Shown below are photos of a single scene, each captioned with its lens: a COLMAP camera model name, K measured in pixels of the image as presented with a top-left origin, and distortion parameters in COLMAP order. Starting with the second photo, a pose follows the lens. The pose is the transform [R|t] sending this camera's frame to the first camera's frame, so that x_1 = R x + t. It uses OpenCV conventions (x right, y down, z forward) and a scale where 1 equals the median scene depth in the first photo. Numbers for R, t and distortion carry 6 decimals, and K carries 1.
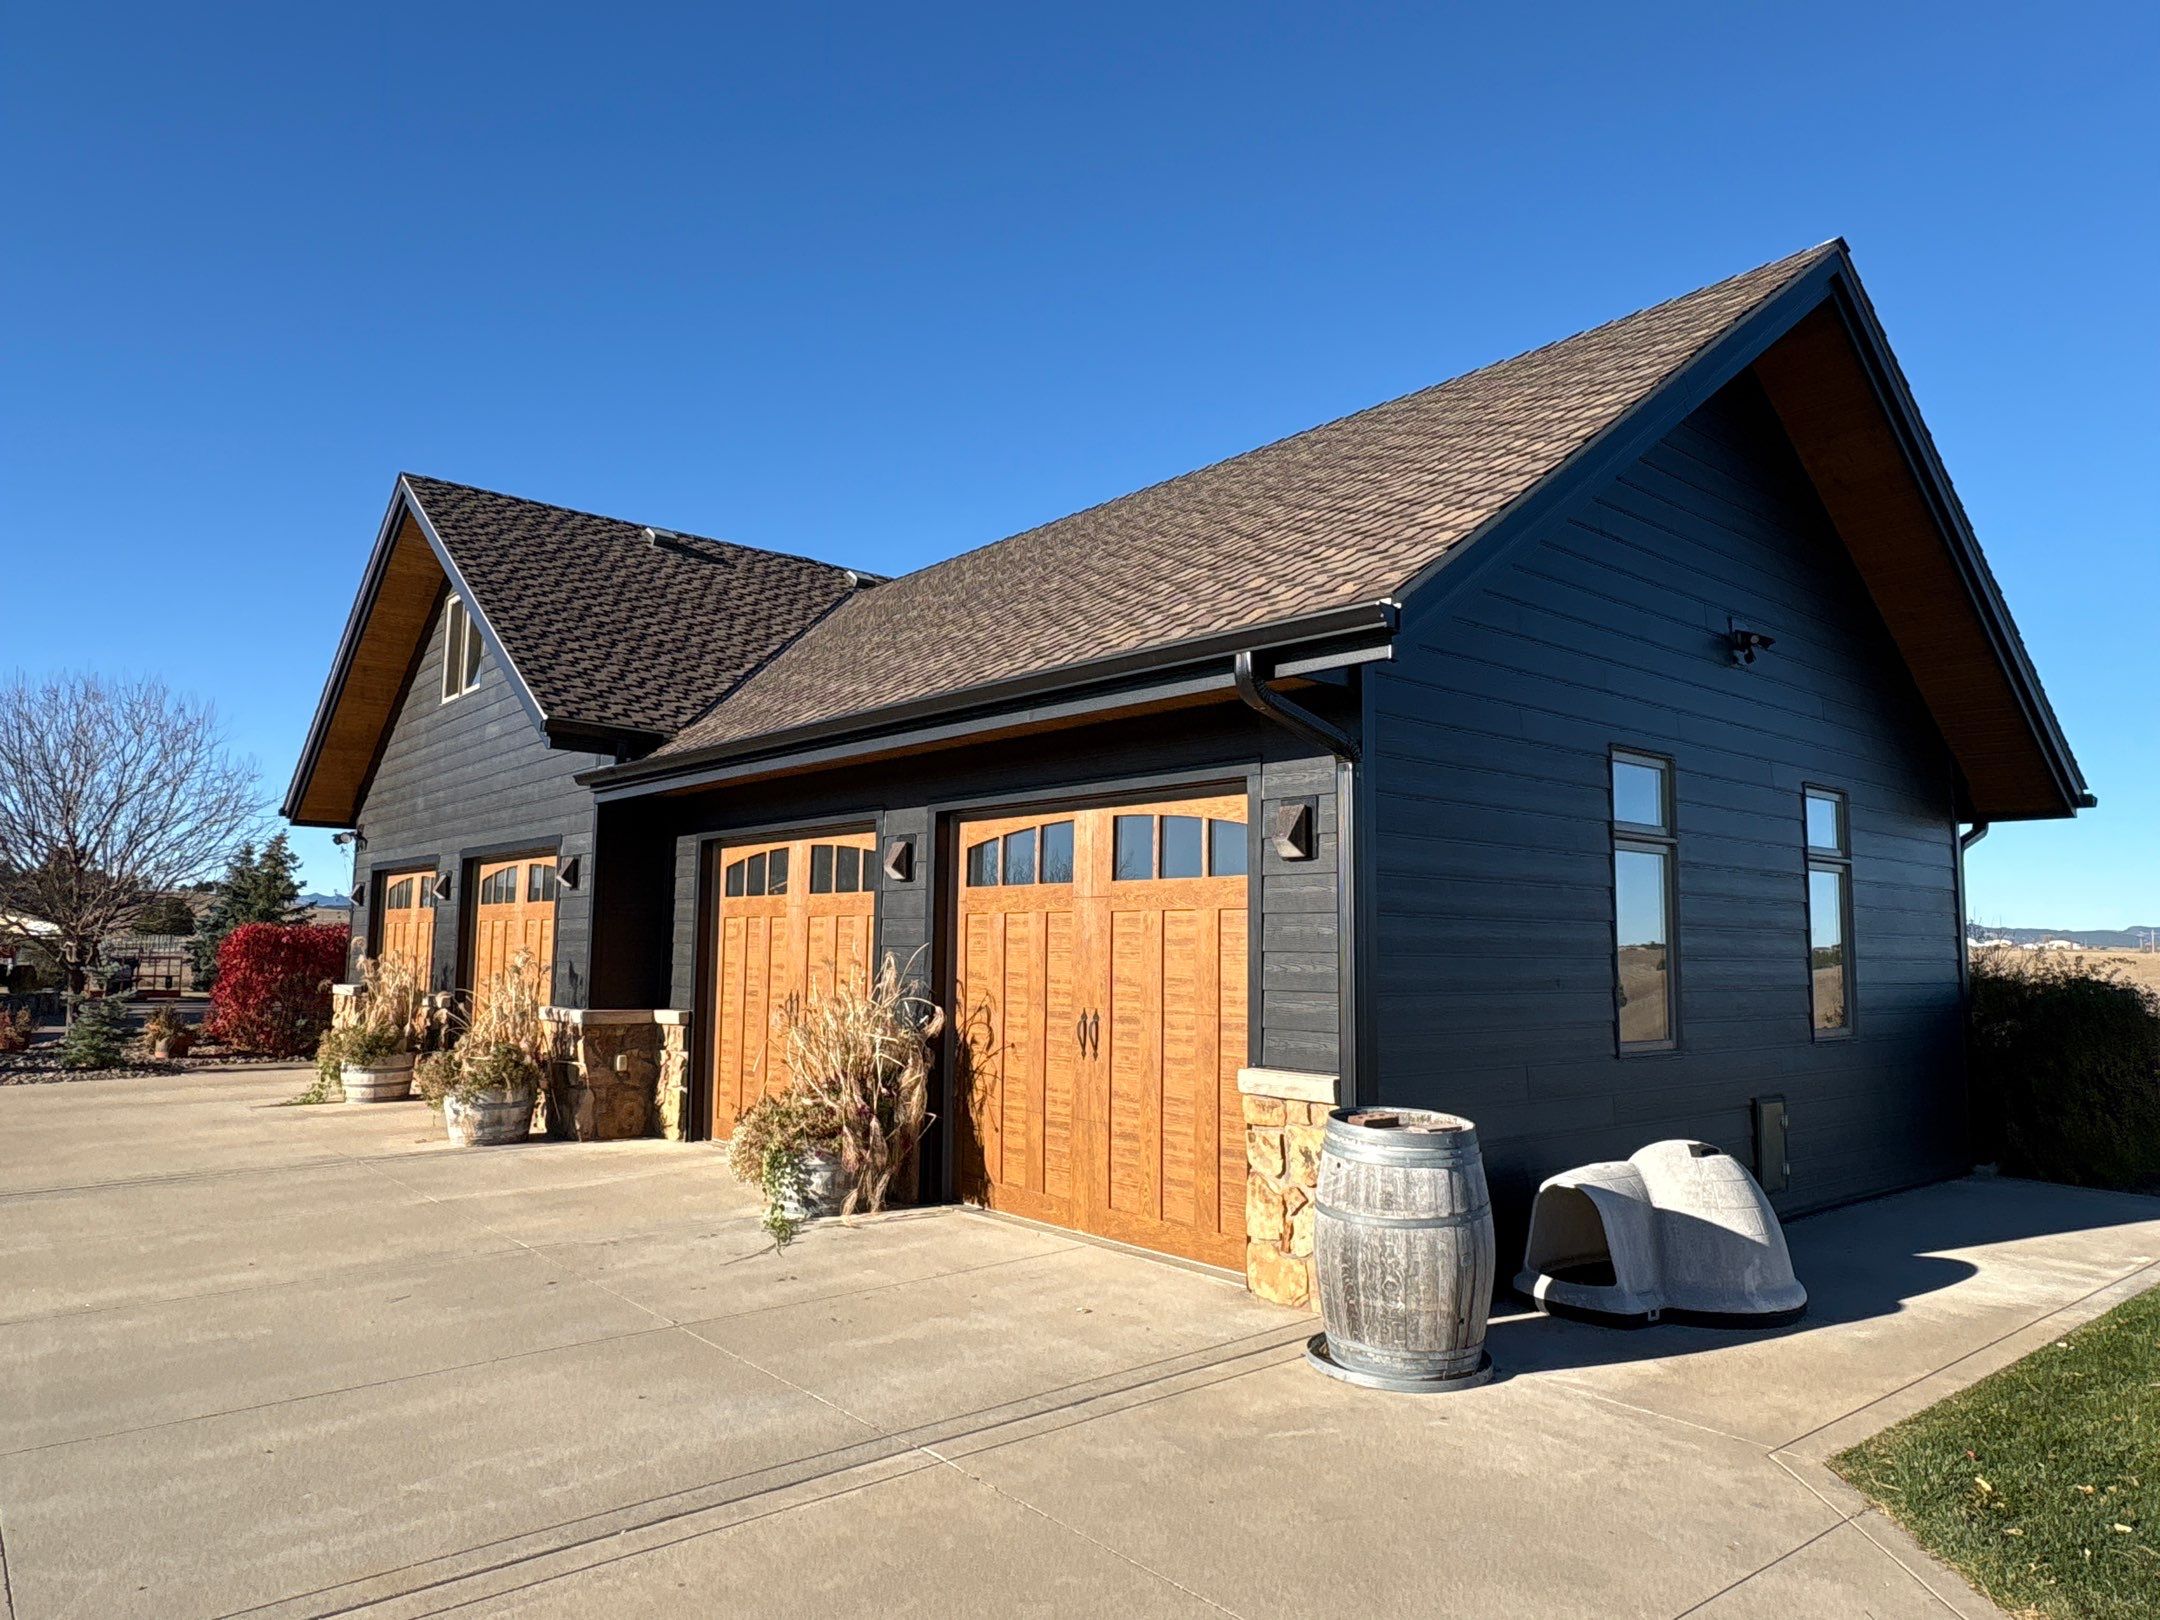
lens RADIAL K [[1385.8, 0, 1075.1], [0, 1385.8, 802.2], [0, 0, 1]] dist [0.003874, 0.002468]
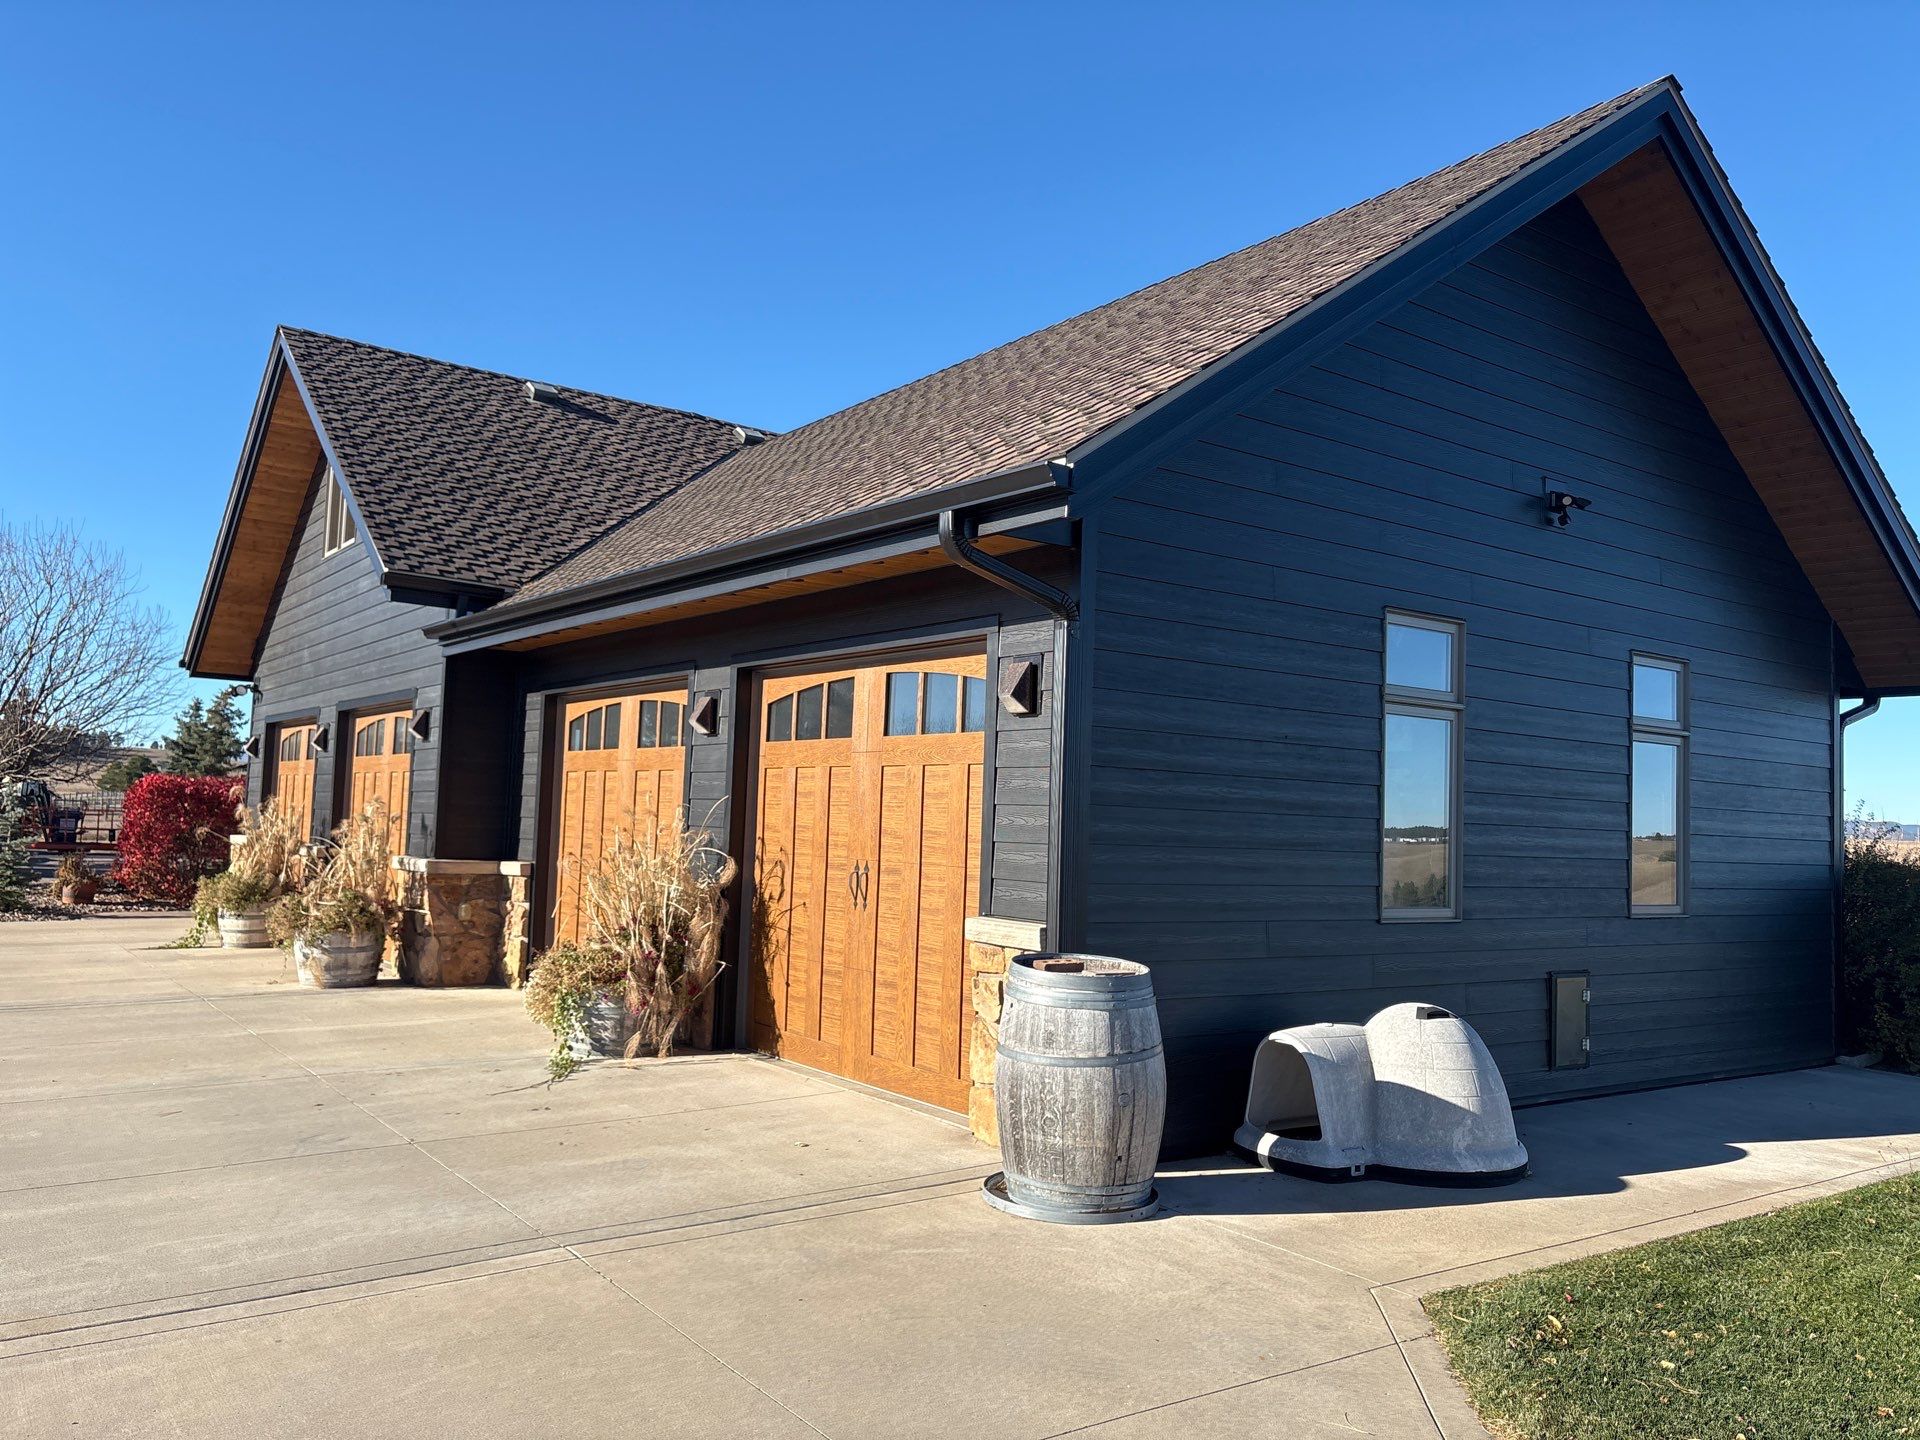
lens RADIAL K [[1459.9, 0, 965.9], [0, 1459.9, 715.1], [0, 0, 1]] dist [0.047425, -0.035258]
pose [[0.997223, 0.016629, -0.072587, 0.151200], [-0.014462, 0.999437, 0.030274, 0.007117], [0.073050, -0.029141, 0.996902, -0.058466]]
